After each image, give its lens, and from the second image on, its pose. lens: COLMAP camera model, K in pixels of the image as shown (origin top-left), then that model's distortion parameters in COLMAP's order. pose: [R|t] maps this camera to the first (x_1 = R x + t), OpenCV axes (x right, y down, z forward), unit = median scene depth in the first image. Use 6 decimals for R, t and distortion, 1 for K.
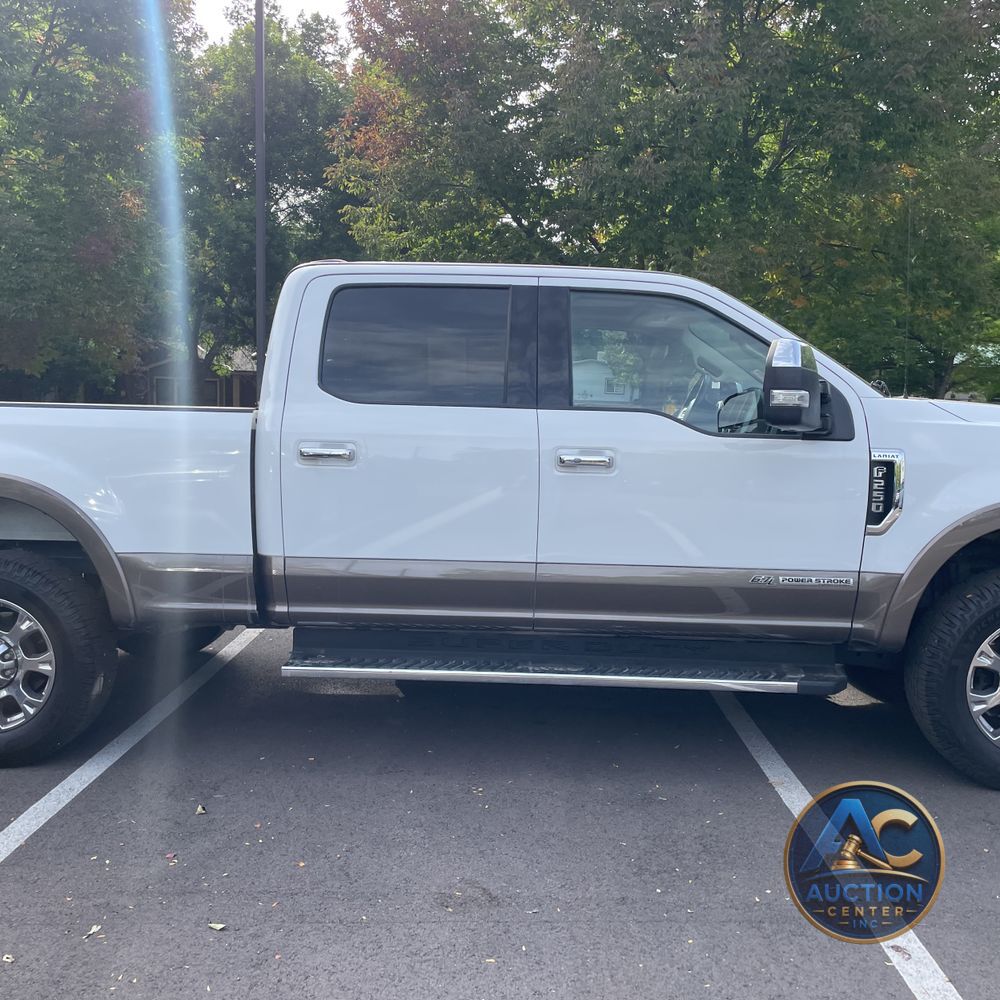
lens RADIAL K [[1009.3, 0, 505.5], [0, 1009.3, 484.3], [0, 0, 1]] dist [0.110181, -0.151593]
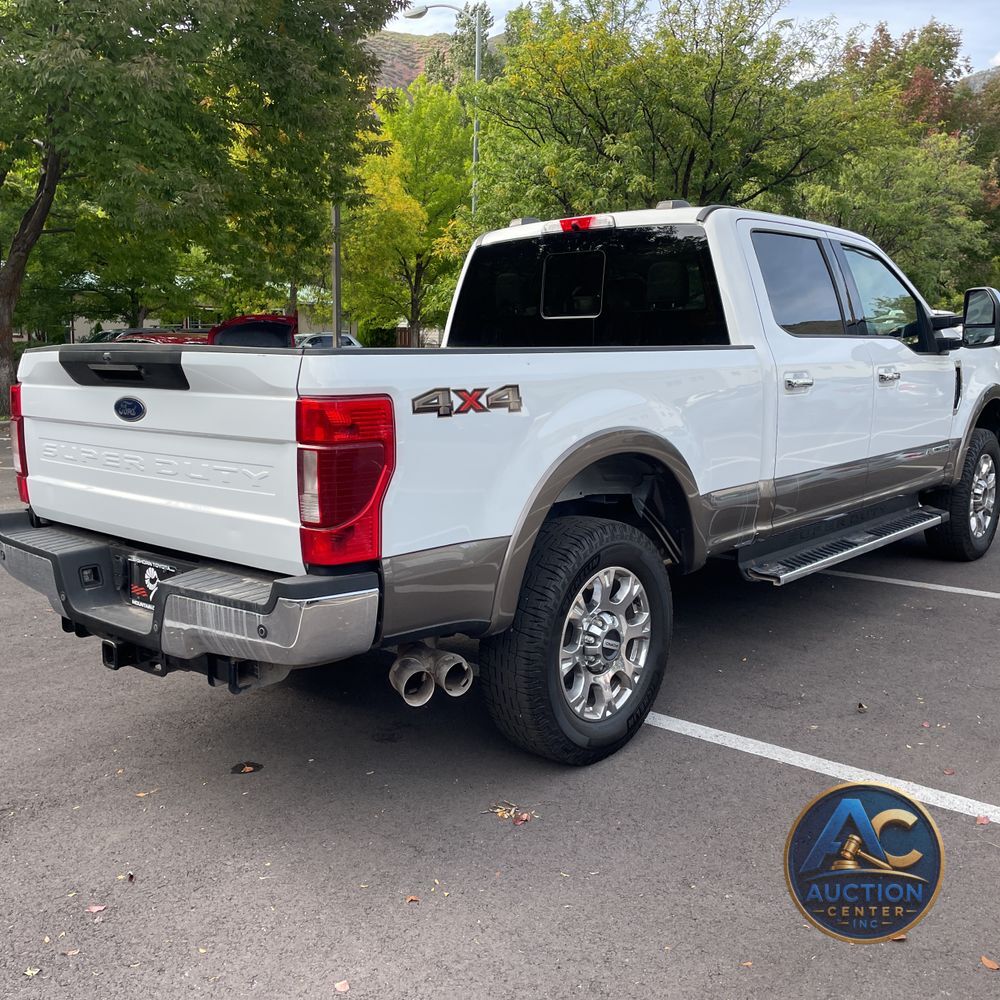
lens RADIAL K [[1009.3, 0, 505.5], [0, 1009.3, 484.3], [0, 0, 1]] dist [0.110181, -0.151593]
pose [[0.624946, -0.131945, 0.769437, -1.122330], [0.075475, 0.991208, 0.108673, -0.058930], [-0.777011, -0.009842, 0.629410, 0.475187]]
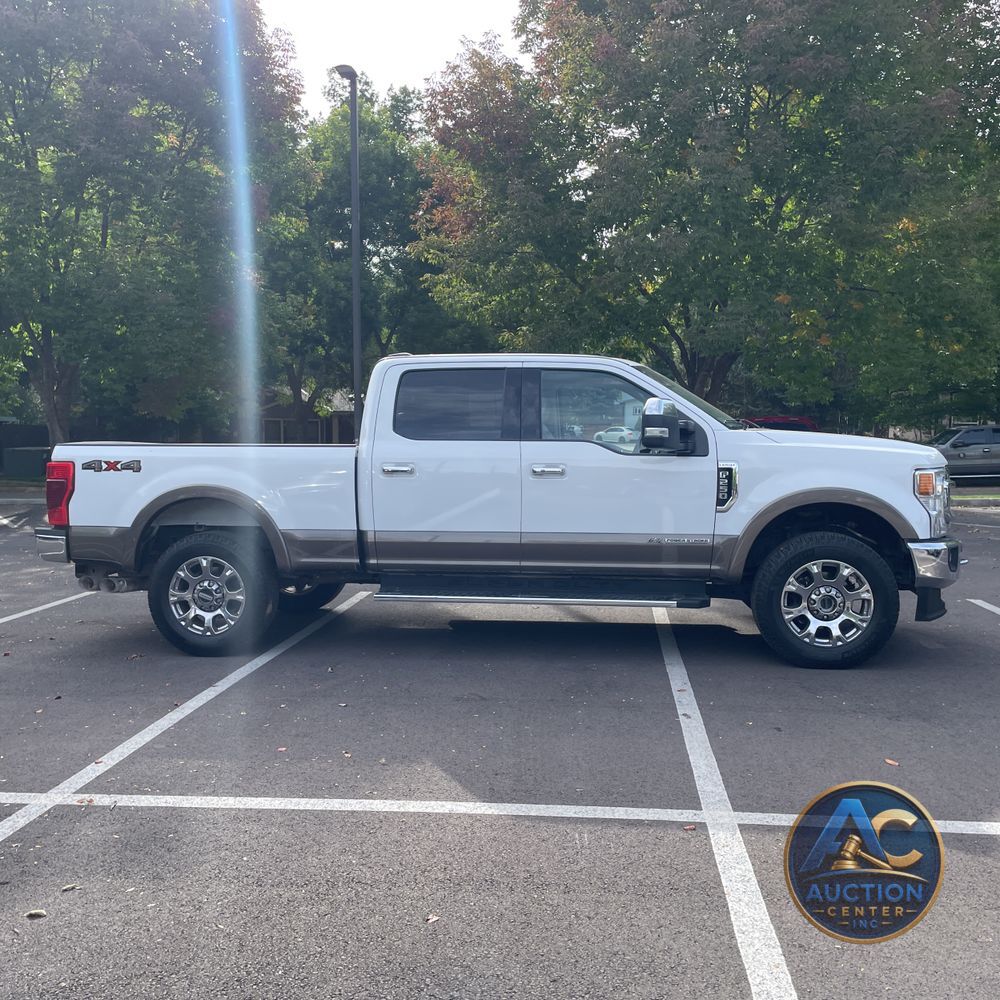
lens RADIAL K [[1009.3, 0, 505.5], [0, 1009.3, 484.3], [0, 0, 1]] dist [0.110181, -0.151593]
pose [[0.995735, -0.017651, -0.090556, 0.142484], [0.014814, 0.999381, -0.031905, 0.045766], [0.091063, 0.030427, 0.995380, -0.613556]]
